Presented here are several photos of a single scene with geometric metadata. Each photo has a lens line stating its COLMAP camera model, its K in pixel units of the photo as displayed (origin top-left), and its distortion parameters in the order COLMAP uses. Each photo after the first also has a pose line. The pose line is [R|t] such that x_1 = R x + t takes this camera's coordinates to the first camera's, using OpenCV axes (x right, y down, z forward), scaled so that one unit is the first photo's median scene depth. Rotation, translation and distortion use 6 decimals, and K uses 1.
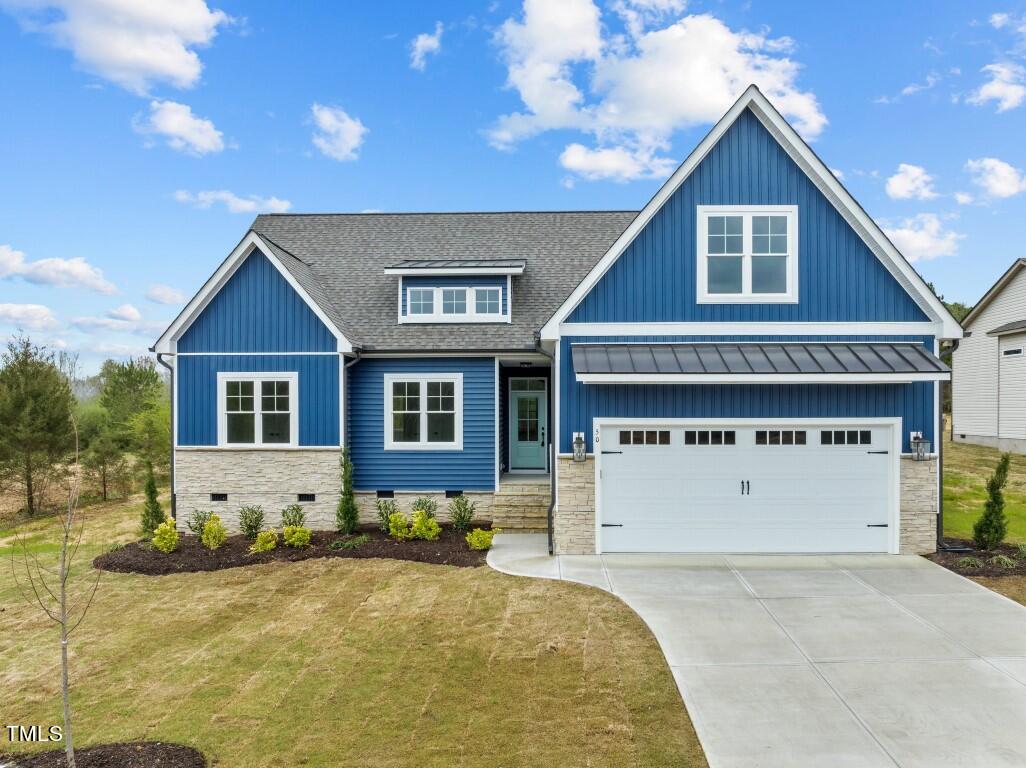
lens RADIAL K [[725.5, 0, 514.9], [0, 725.5, 414.9], [0, 0, 1]] dist [-0.041233, -0.003466]
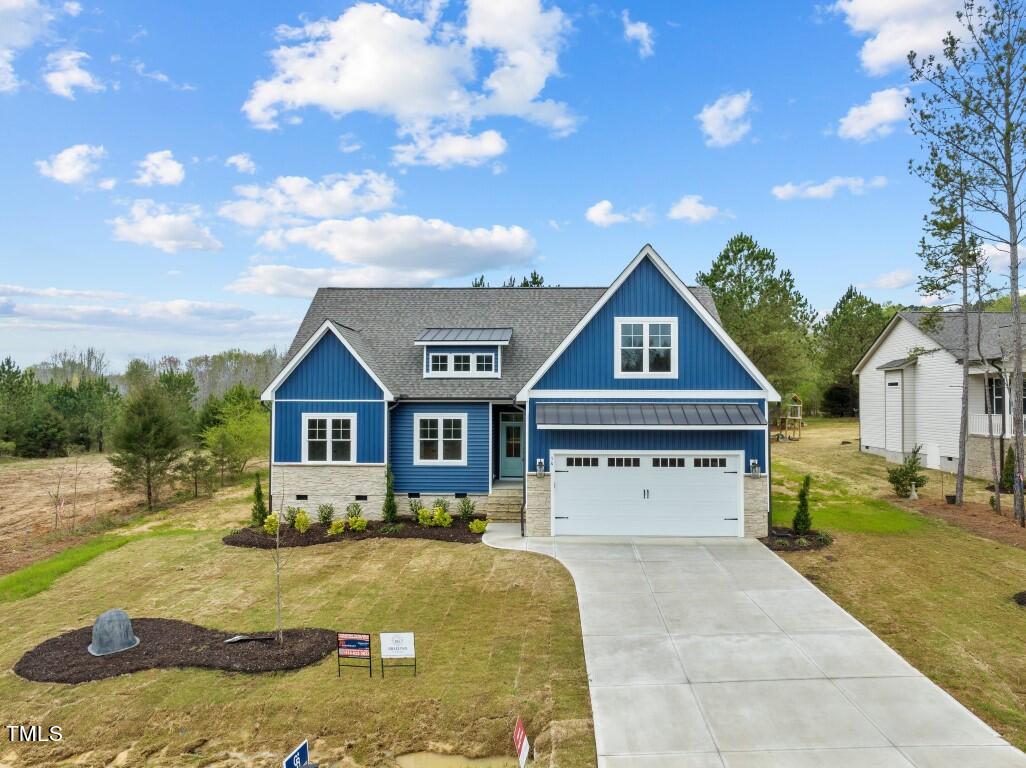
lens RADIAL K [[713.0, 0, 513.0], [0, 713.0, 384.0], [0, 0, 1]] dist [-0.020718, -0.033520]
pose [[0.999976, 0.003575, -0.005873, 0.032591], [-0.003765, 0.999462, -0.032578, -0.078786], [0.005754, 0.032599, 0.999452, -0.503747]]
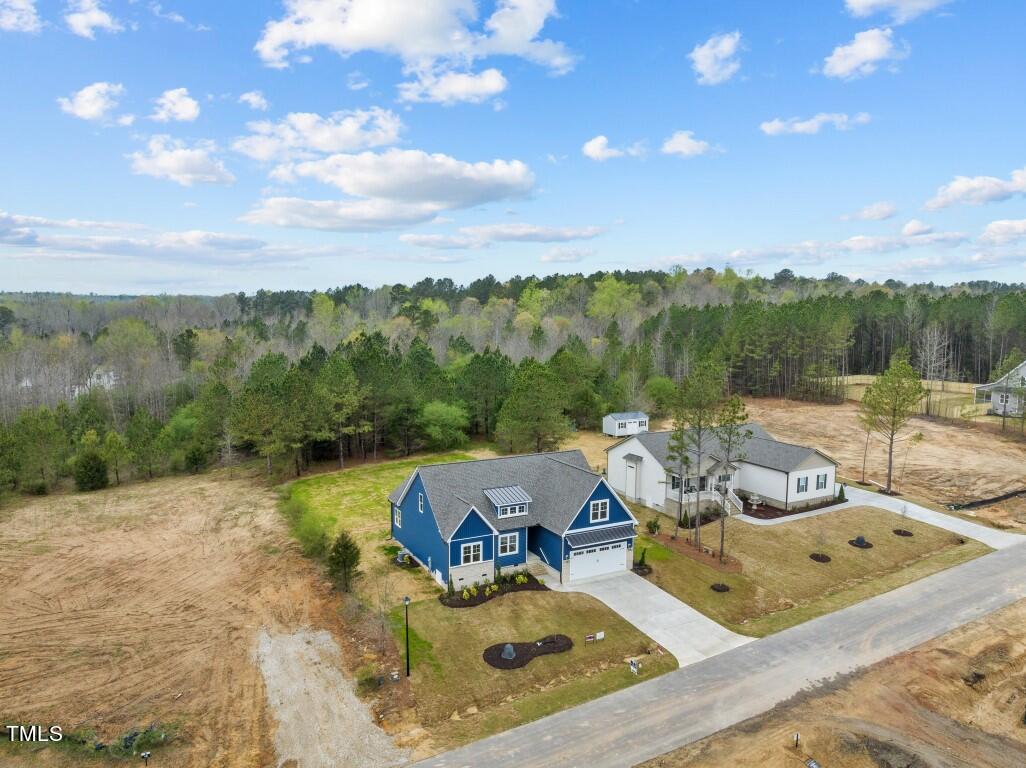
lens RADIAL K [[713.0, 0, 513.0], [0, 713.0, 384.0], [0, 0, 1]] dist [-0.020718, -0.033520]
pose [[0.868852, -0.044352, 0.493081, -1.999332], [-0.002443, 0.995583, 0.093857, -1.241400], [-0.495066, -0.082753, 0.864906, -2.174193]]
